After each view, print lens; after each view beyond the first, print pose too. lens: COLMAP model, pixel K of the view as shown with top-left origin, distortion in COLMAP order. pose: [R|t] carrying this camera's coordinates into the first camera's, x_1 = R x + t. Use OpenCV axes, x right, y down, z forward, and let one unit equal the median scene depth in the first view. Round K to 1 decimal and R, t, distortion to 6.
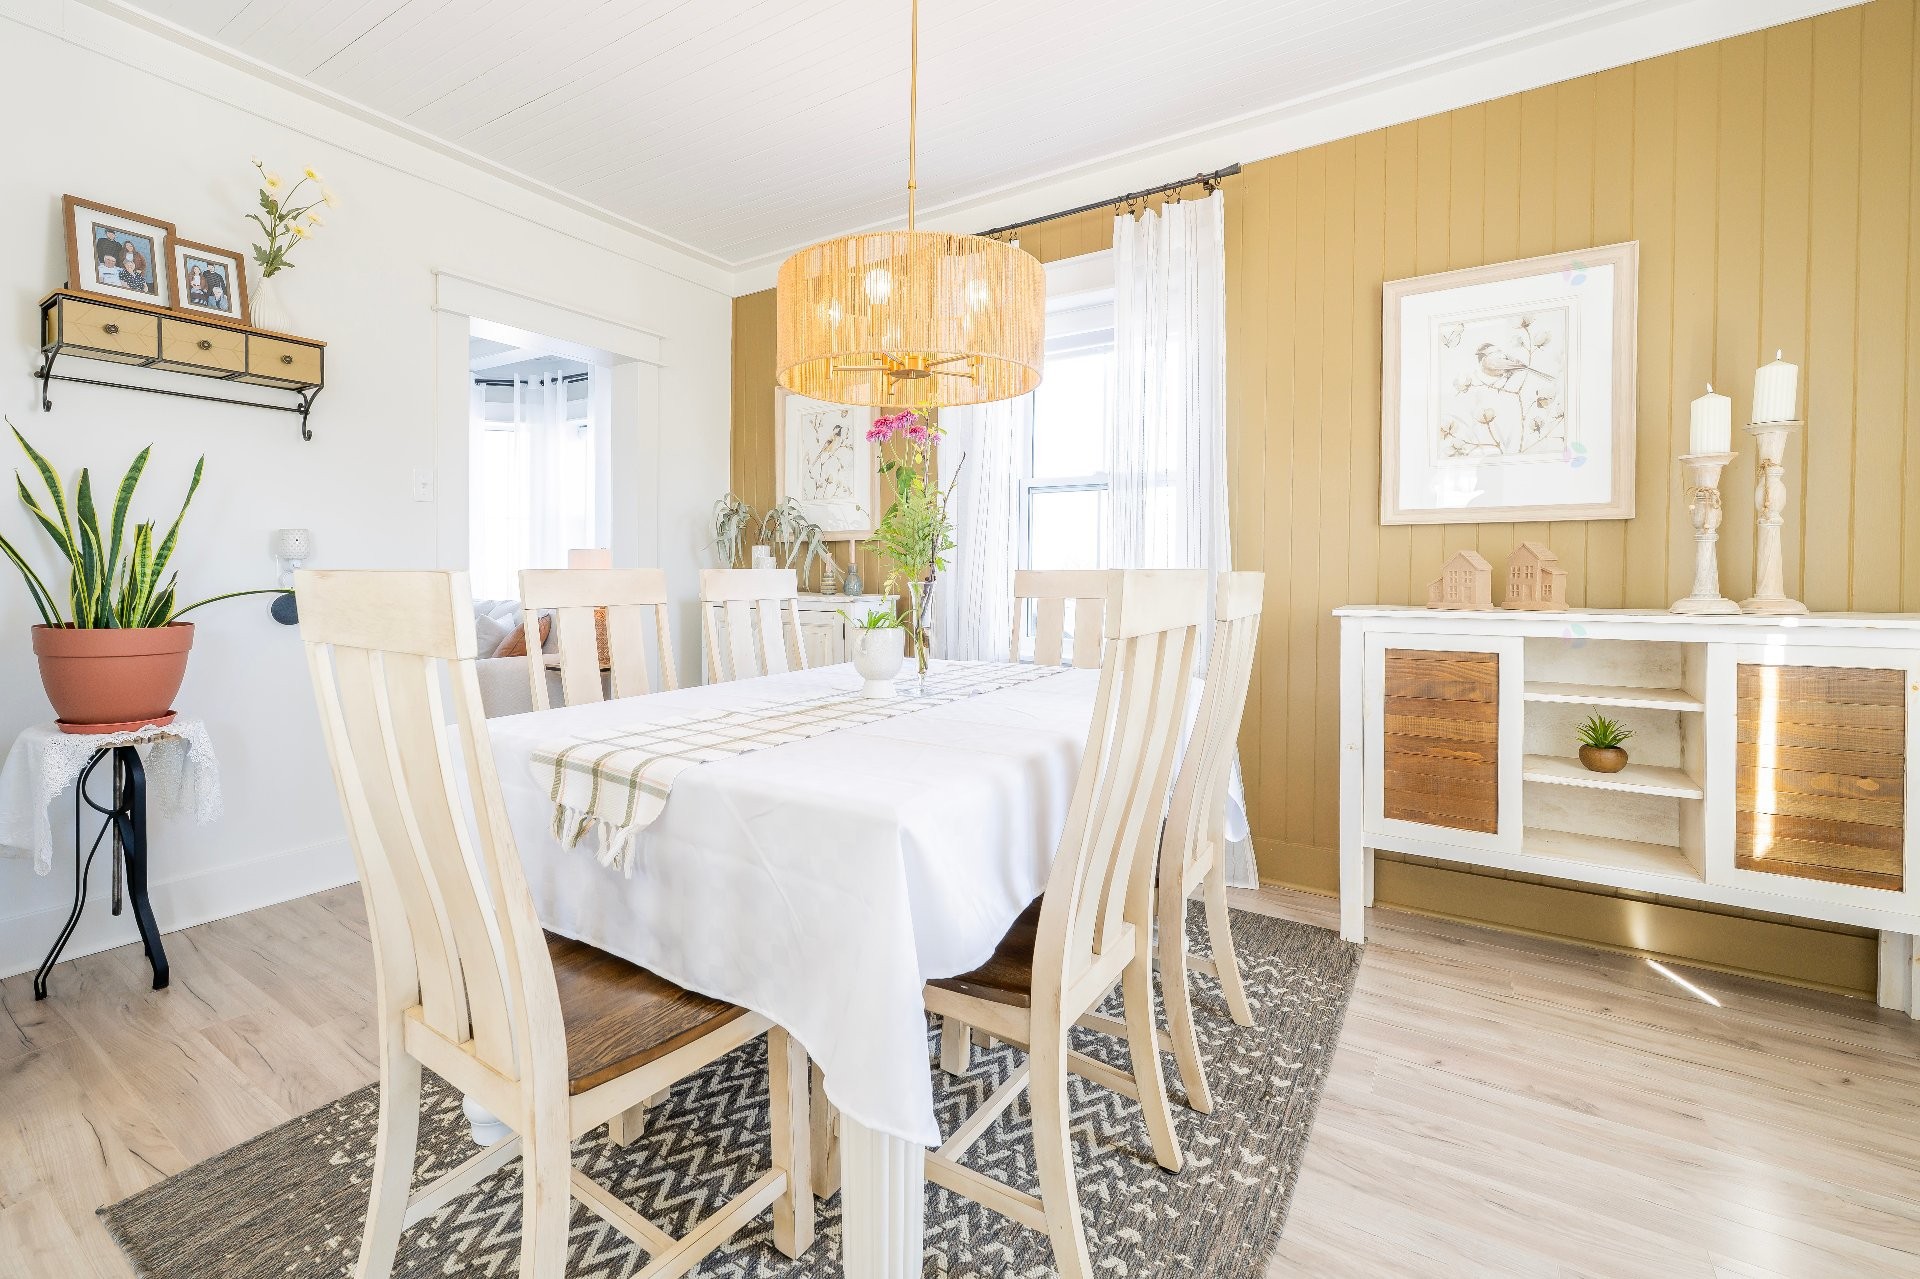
lens RADIAL K [[953.4, 0, 959.8], [0, 953.4, 561.7], [0, 0, 1]] dist [0.000688, 0.000136]
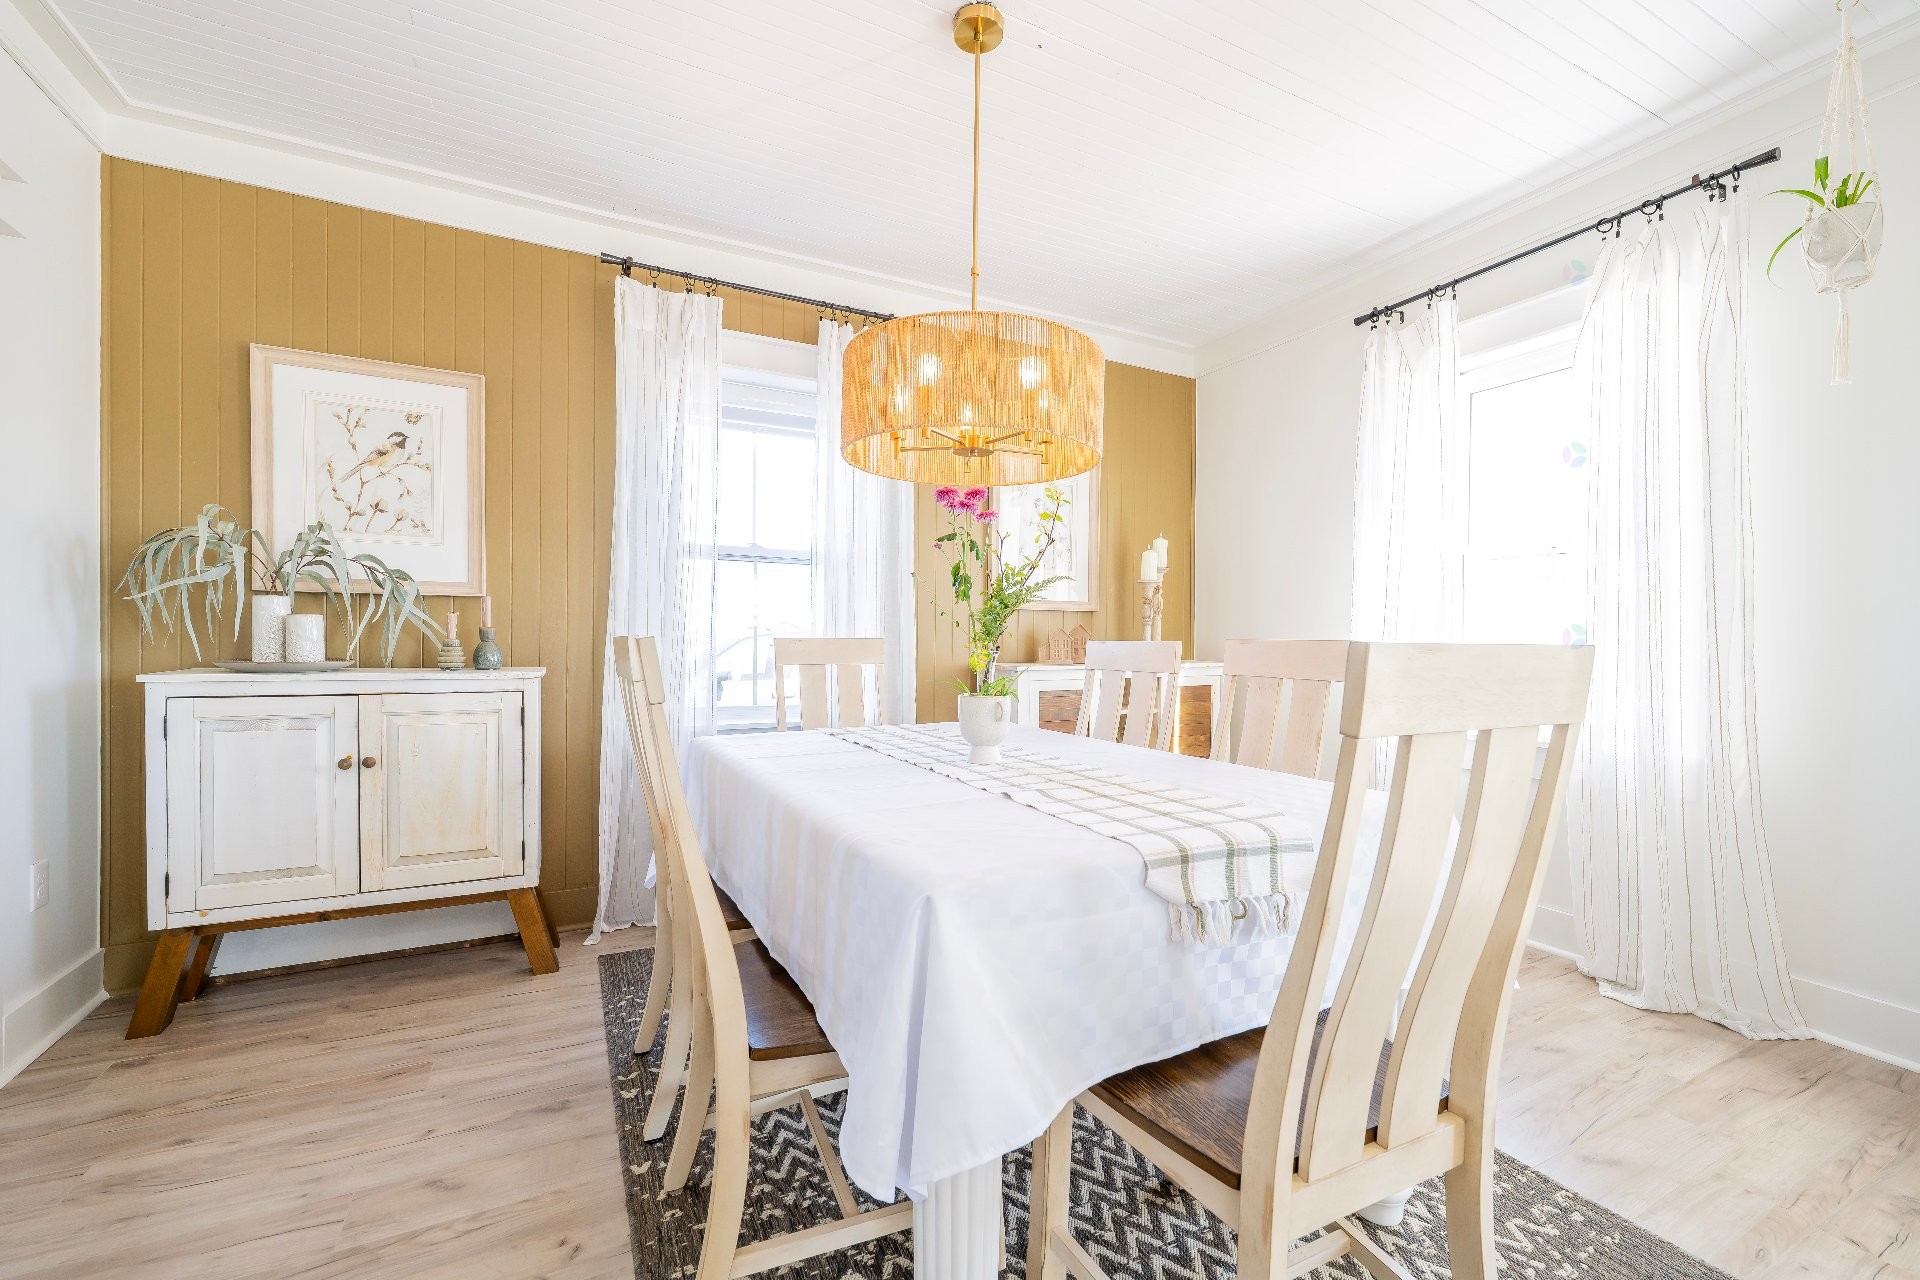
lens RADIAL K [[797.4, 0, 960.0], [0, 797.4, 640.0], [0, 0, 1]] dist [-0.002295, -0.000326]
pose [[0.434781, 0.001396, 0.900535, -0.483531], [-0.013449, 0.999897, 0.004943, 0.003920], [-0.900436, -0.014260, 0.434756, 0.360710]]
